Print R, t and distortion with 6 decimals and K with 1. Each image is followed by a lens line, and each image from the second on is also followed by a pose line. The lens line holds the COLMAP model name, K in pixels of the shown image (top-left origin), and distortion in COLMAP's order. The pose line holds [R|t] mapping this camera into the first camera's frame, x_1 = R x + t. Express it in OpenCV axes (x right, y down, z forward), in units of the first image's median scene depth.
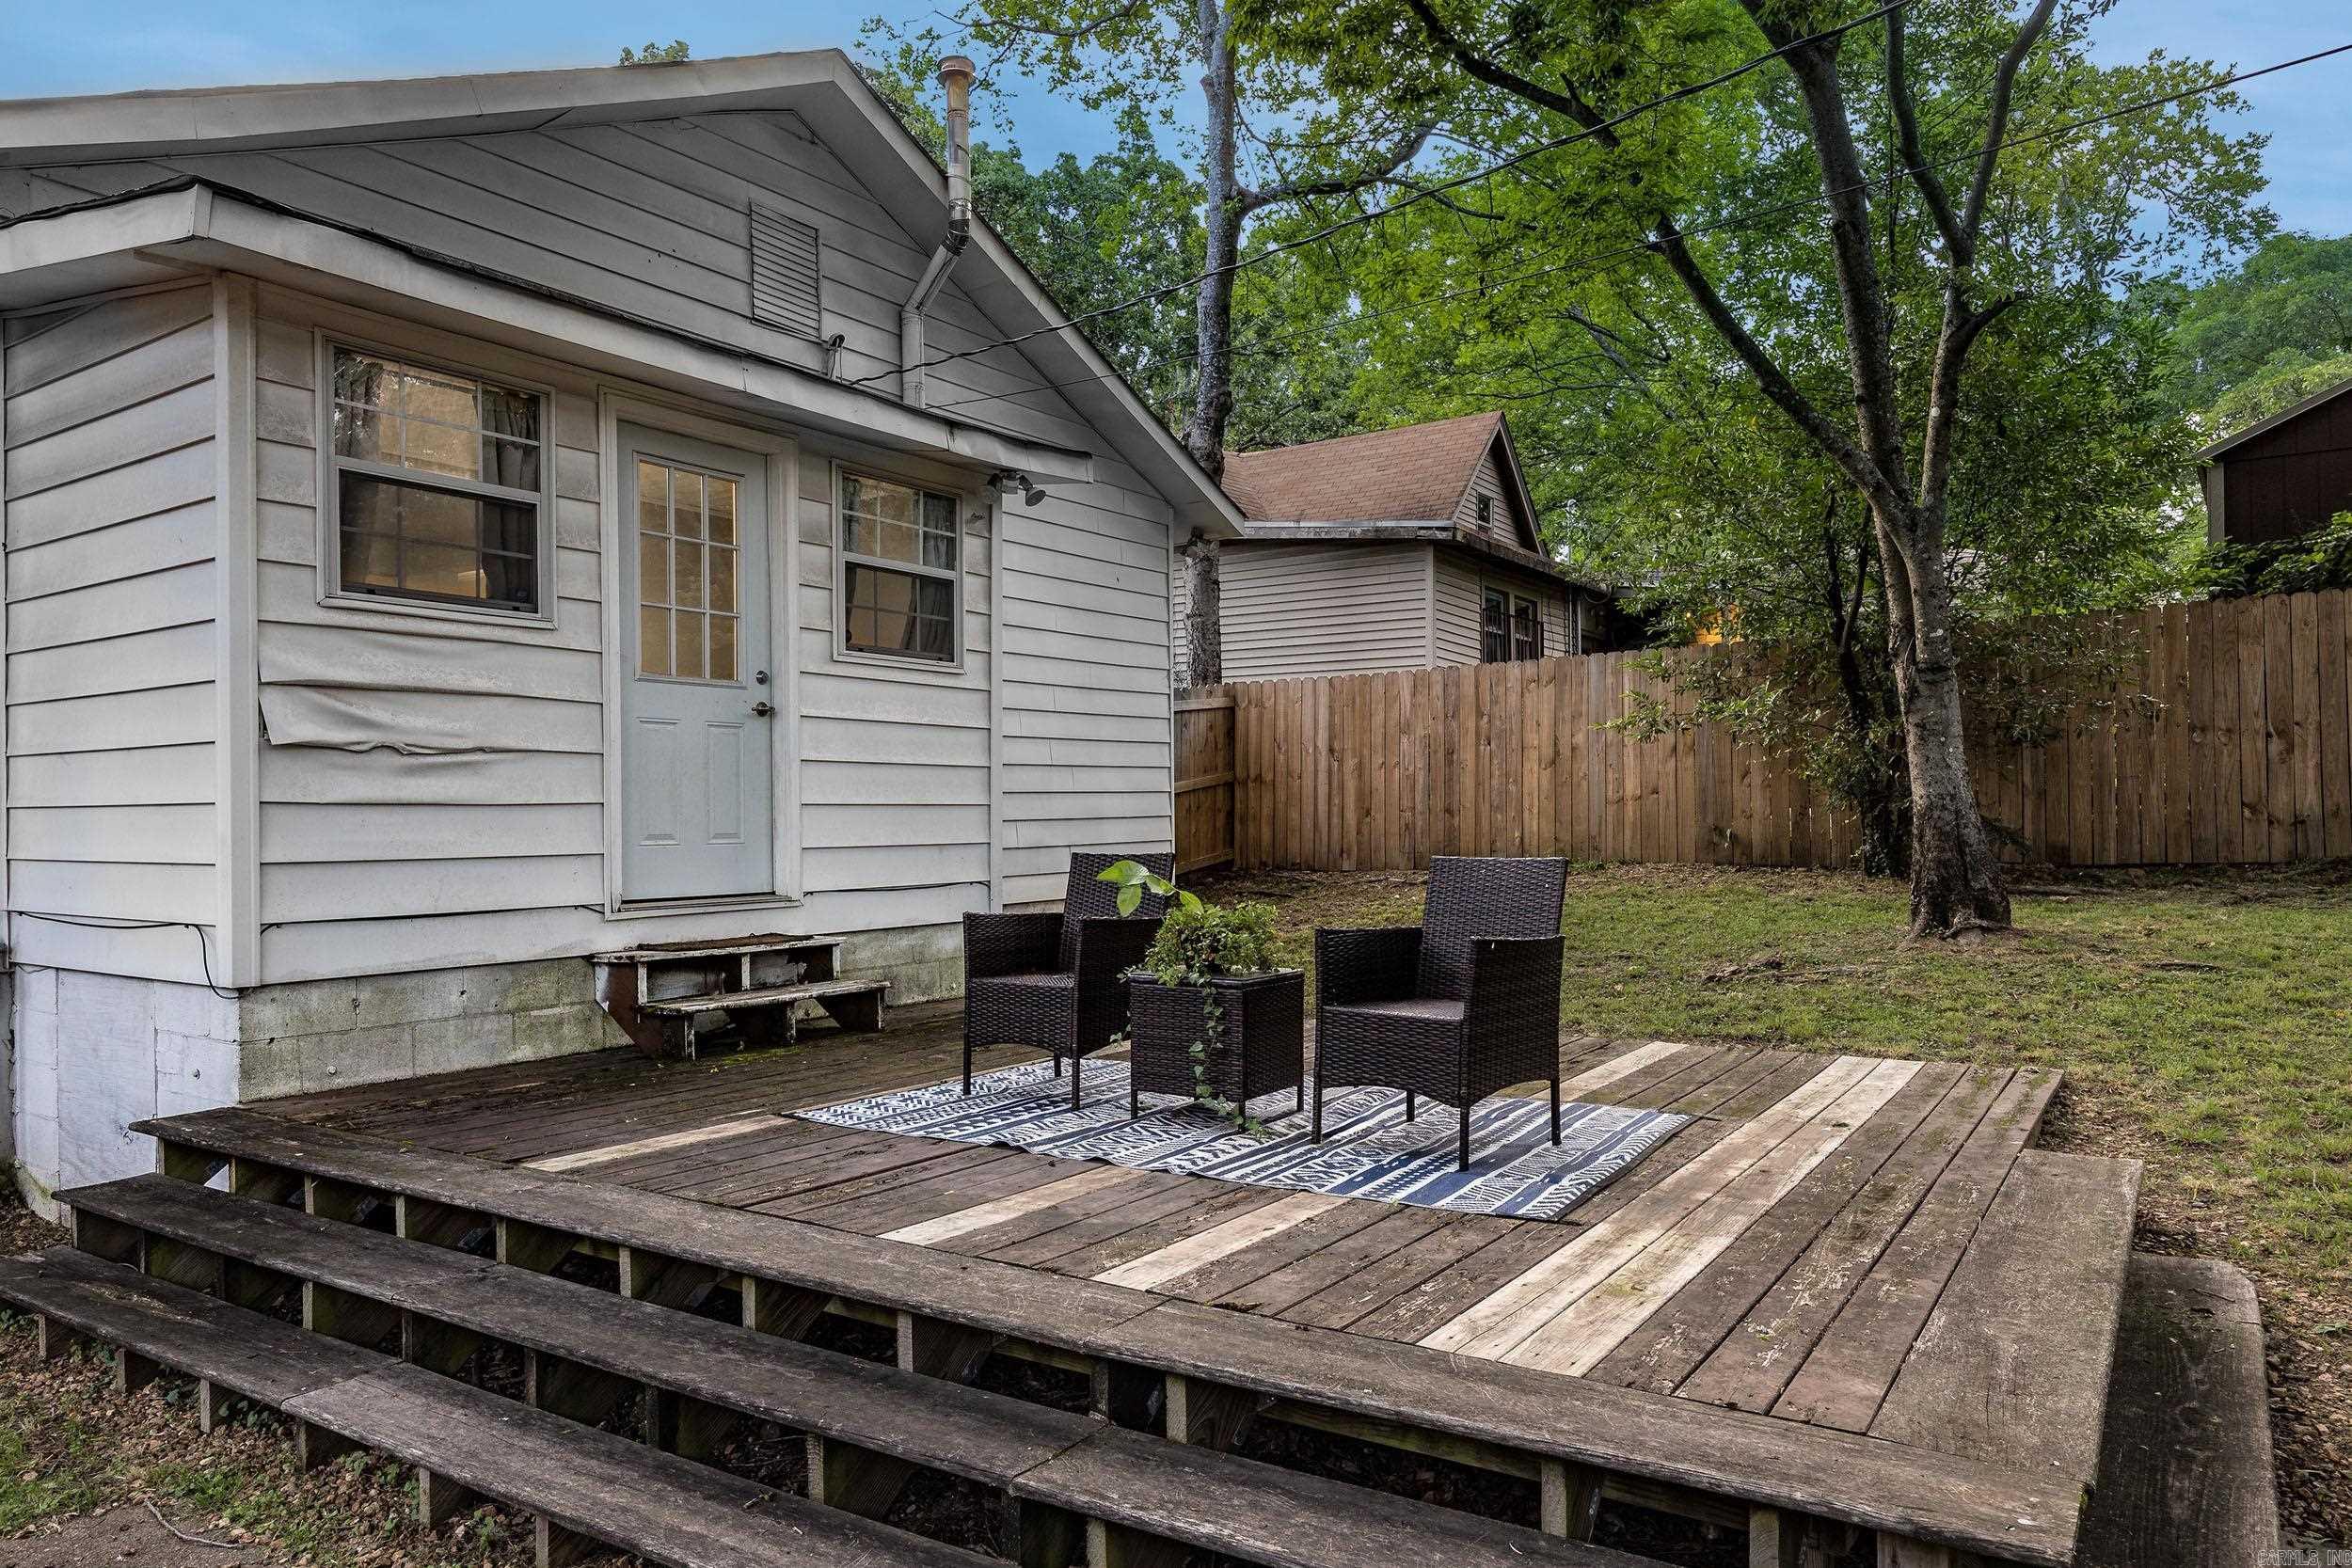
lens RADIAL K [[1523.4, 0, 1177.4], [0, 1523.4, 818.9], [0, 0, 1]] dist [-0.003076, 0.003570]
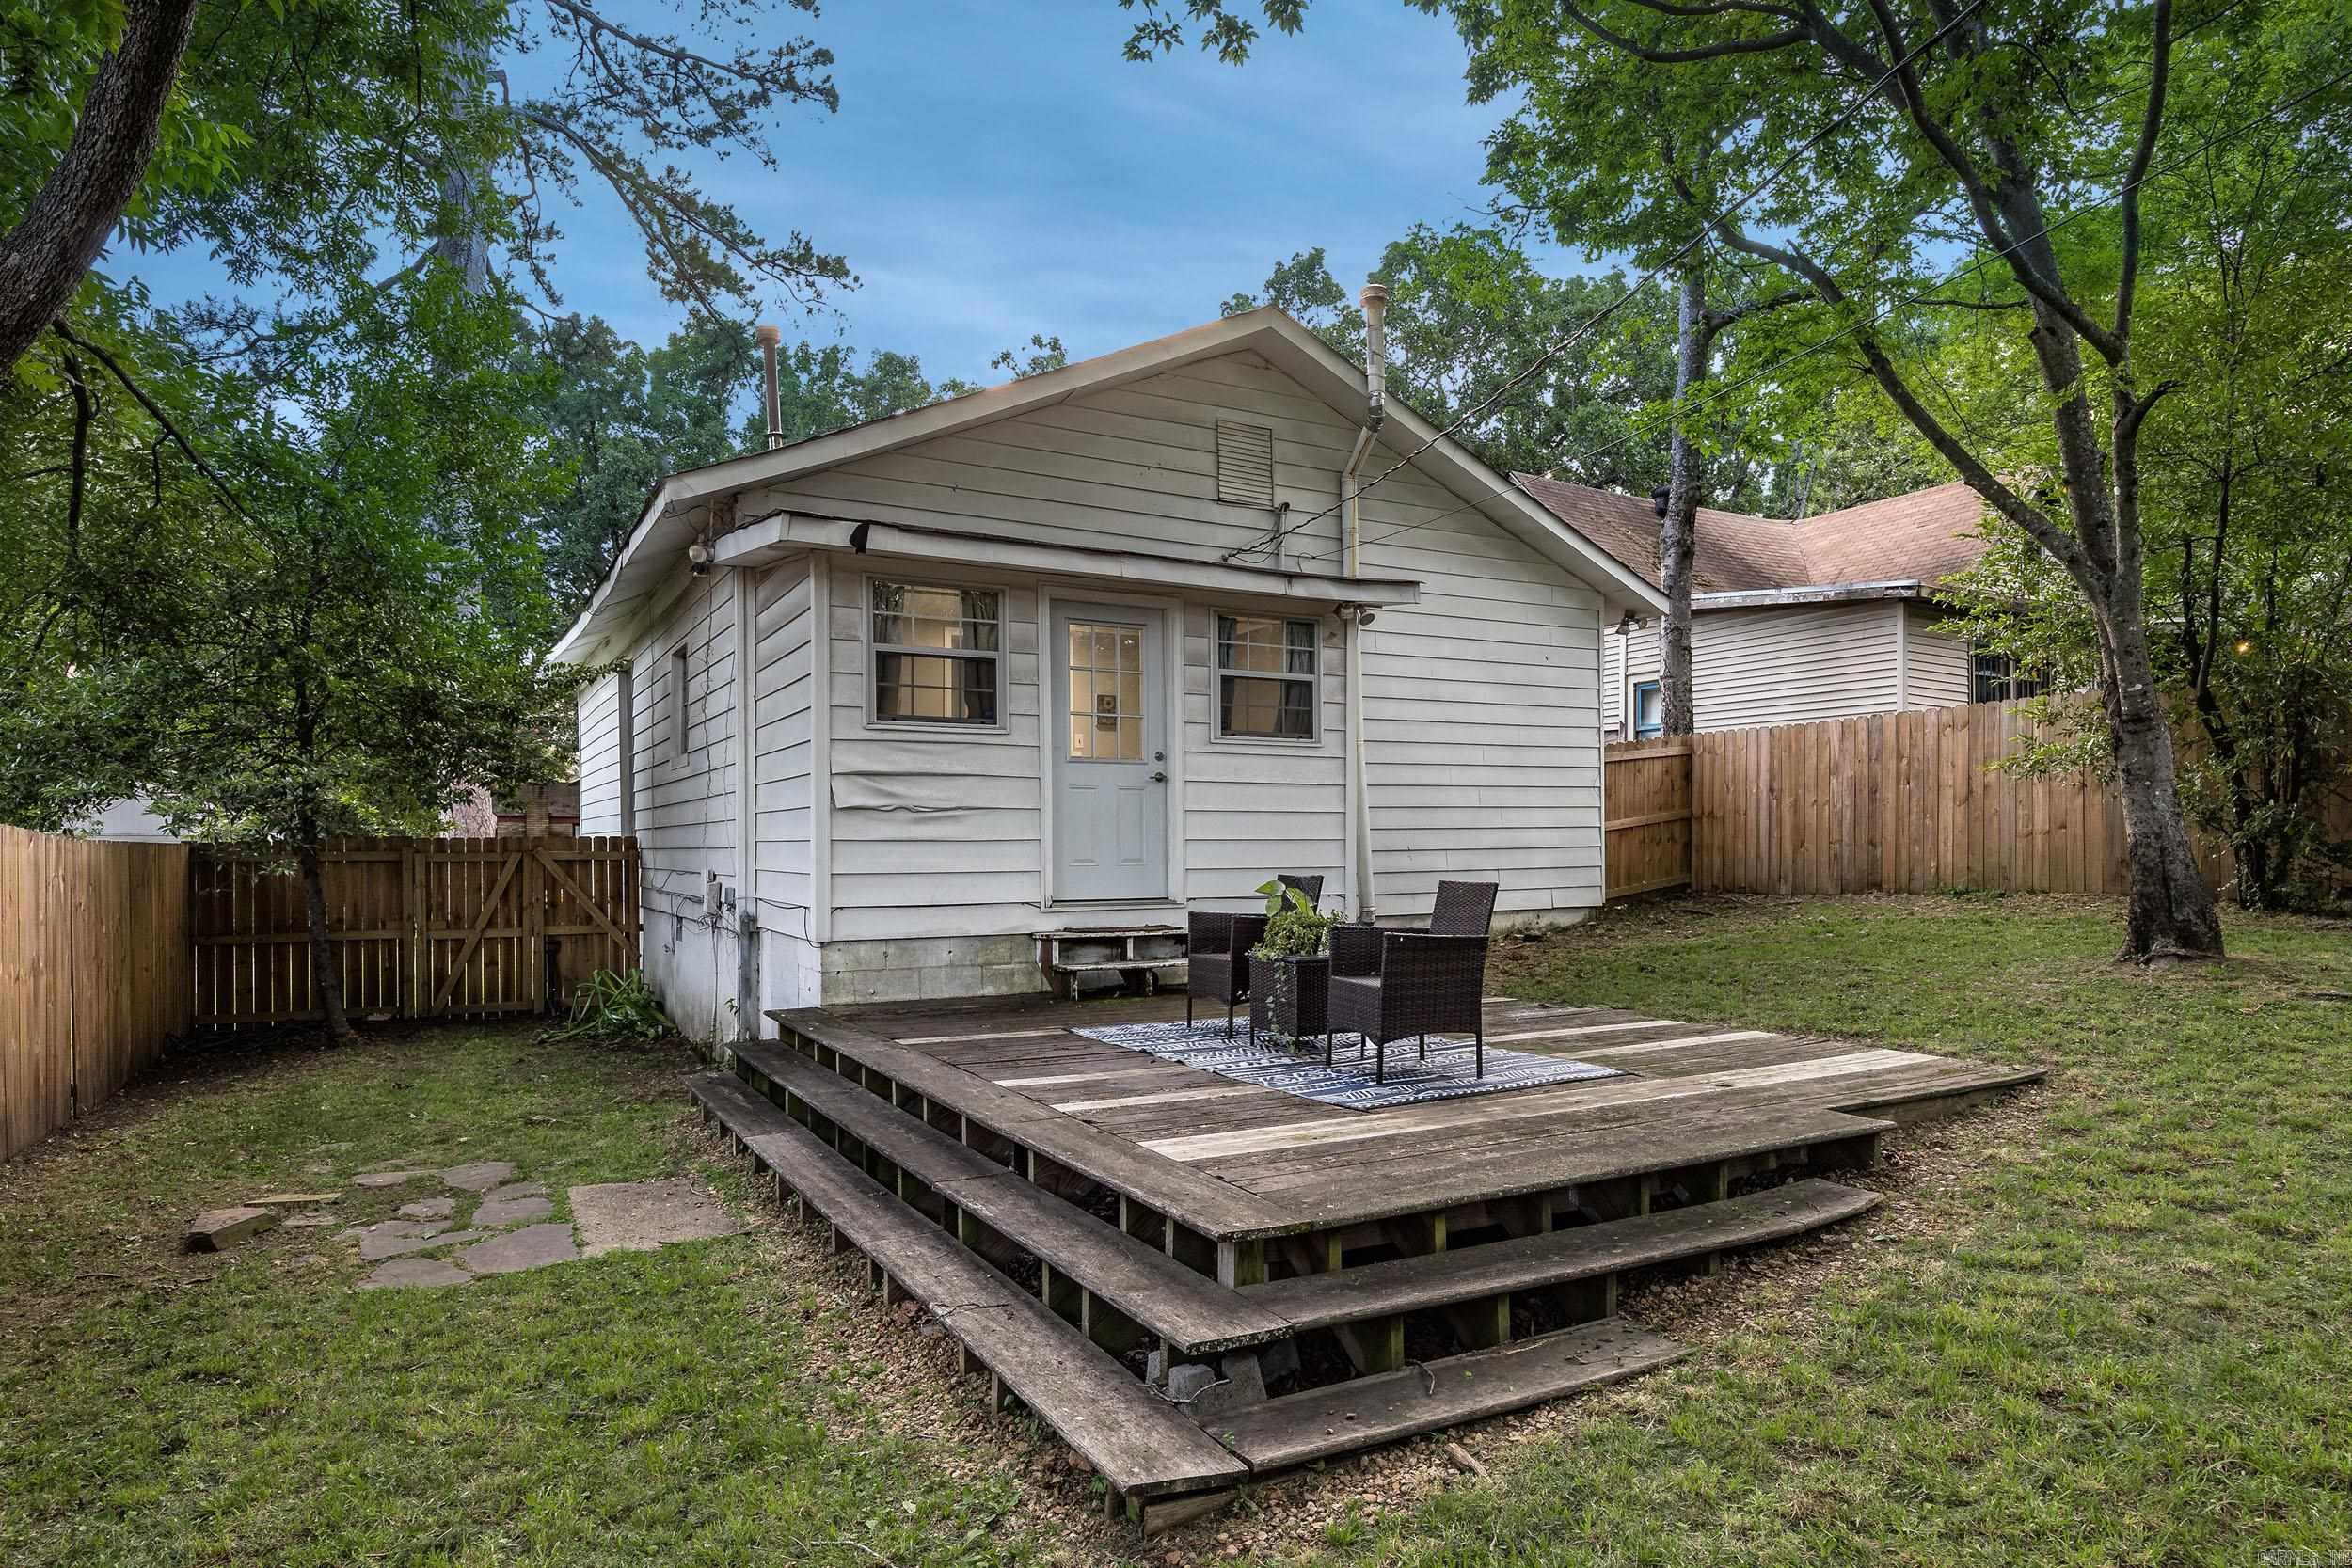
lens RADIAL K [[1211.3, 0, 1174.5], [0, 1211.3, 852.8], [0, 0, 1]] dist [-0.000980, -0.000188]
pose [[0.910880, 0.007172, -0.412609, 0.280805], [-0.004805, 0.999966, 0.006774, -0.005785], [0.412644, -0.004188, 0.910883, -0.110433]]
